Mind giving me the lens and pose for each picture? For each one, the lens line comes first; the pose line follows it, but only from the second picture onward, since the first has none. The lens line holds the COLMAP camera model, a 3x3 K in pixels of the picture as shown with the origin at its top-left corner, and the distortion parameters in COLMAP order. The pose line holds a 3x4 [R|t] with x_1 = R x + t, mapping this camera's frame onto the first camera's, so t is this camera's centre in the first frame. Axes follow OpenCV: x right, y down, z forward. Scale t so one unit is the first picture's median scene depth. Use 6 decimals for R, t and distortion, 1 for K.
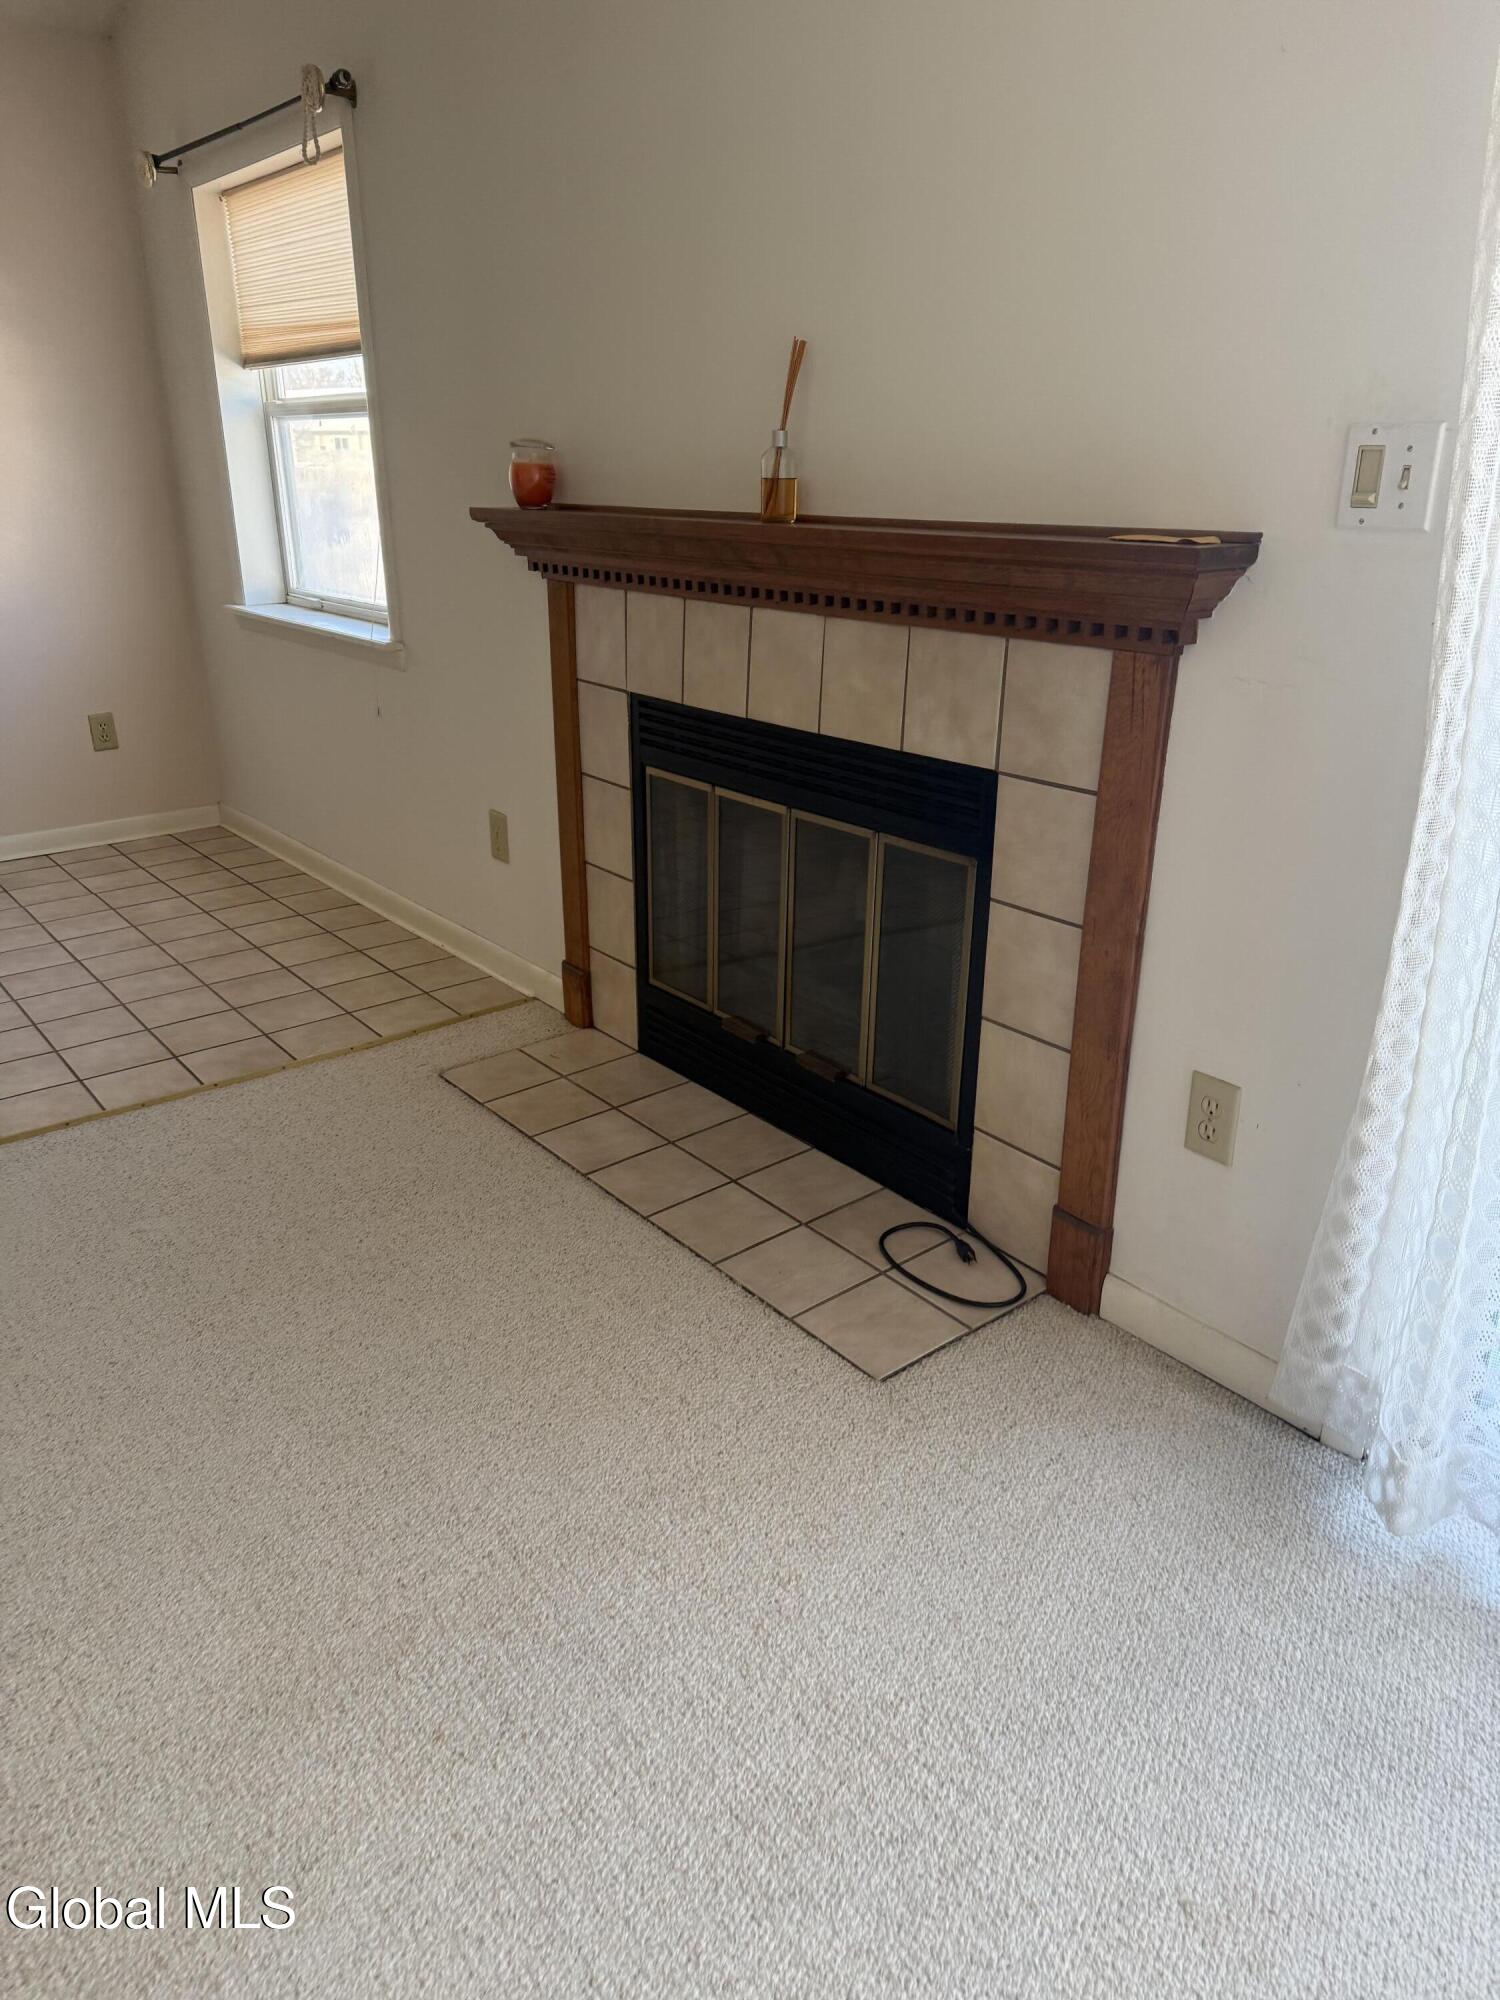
lens RADIAL K [[1378.6, 0, 750.0], [0, 1378.6, 1000.0], [0, 0, 1]] dist [-0.053031, 0.003147]
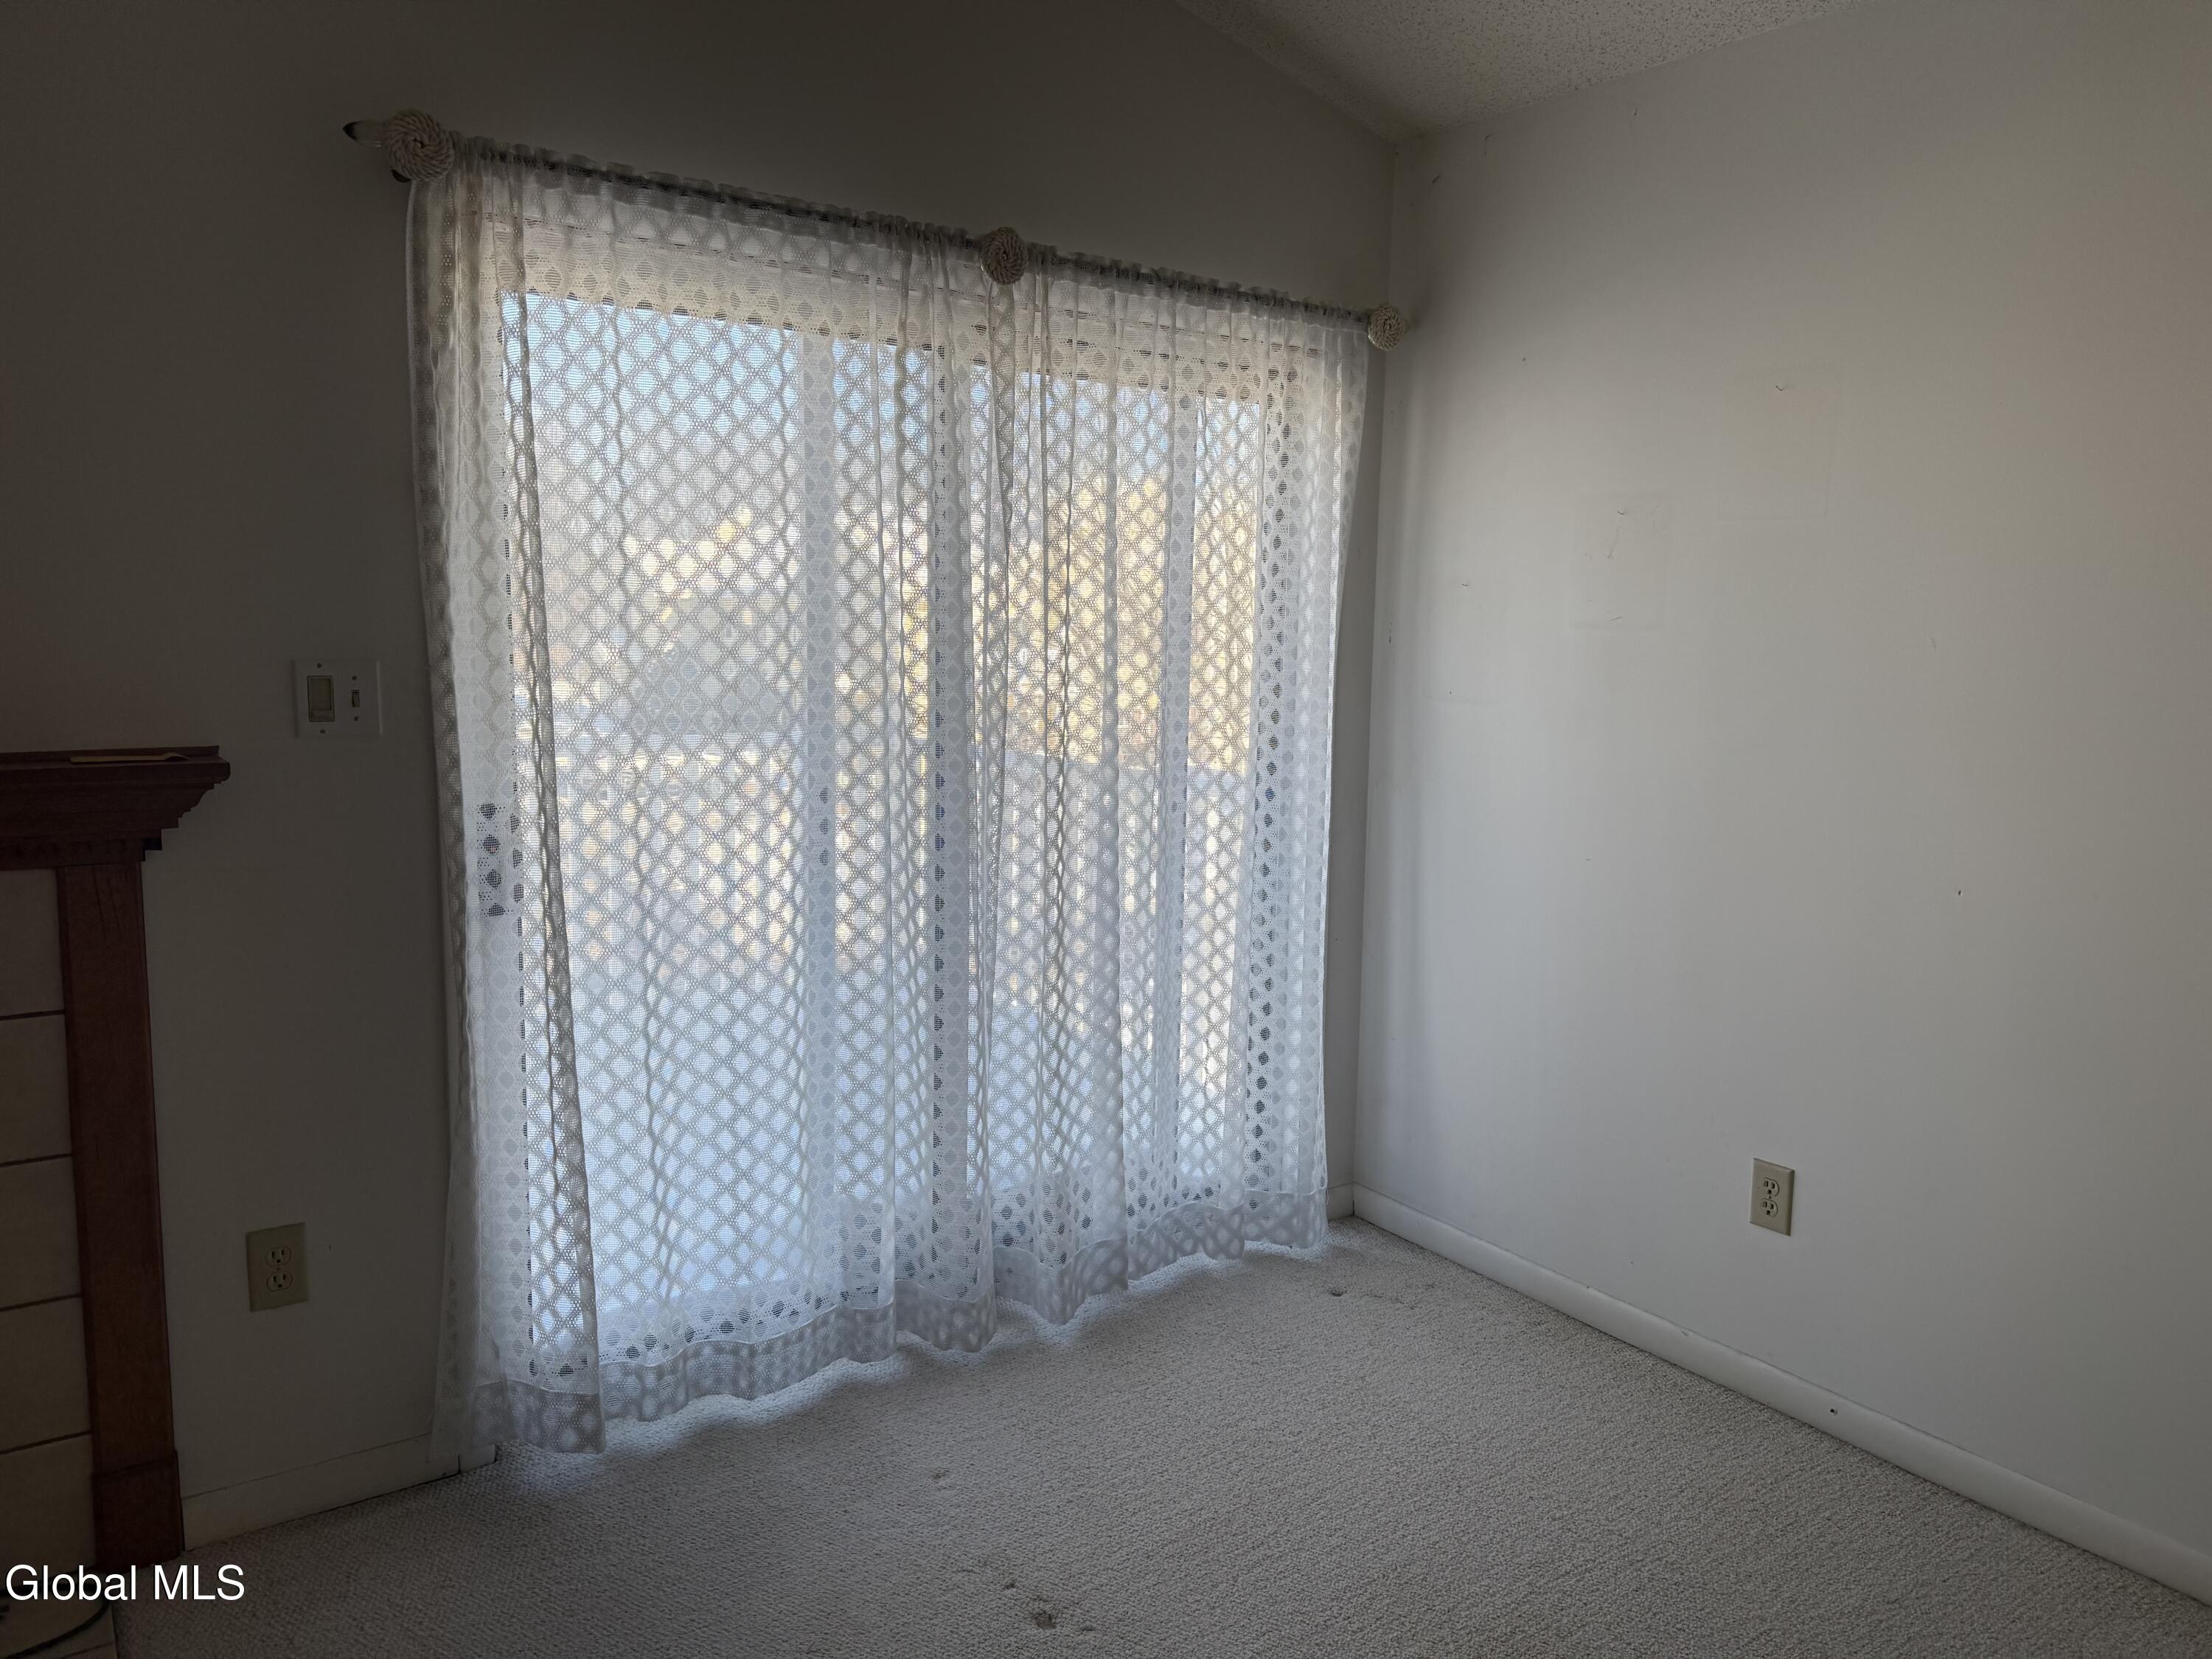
lens RADIAL K [[1524.7, 0, 1106.0], [0, 1524.7, 829.5], [0, 0, 1]] dist [-0.053031, 0.003147]
pose [[0.010370, -0.106445, 0.994265, -0.831257], [0.344235, 0.933922, 0.096394, -0.131163], [-0.938826, 0.341261, 0.046327, 0.238816]]
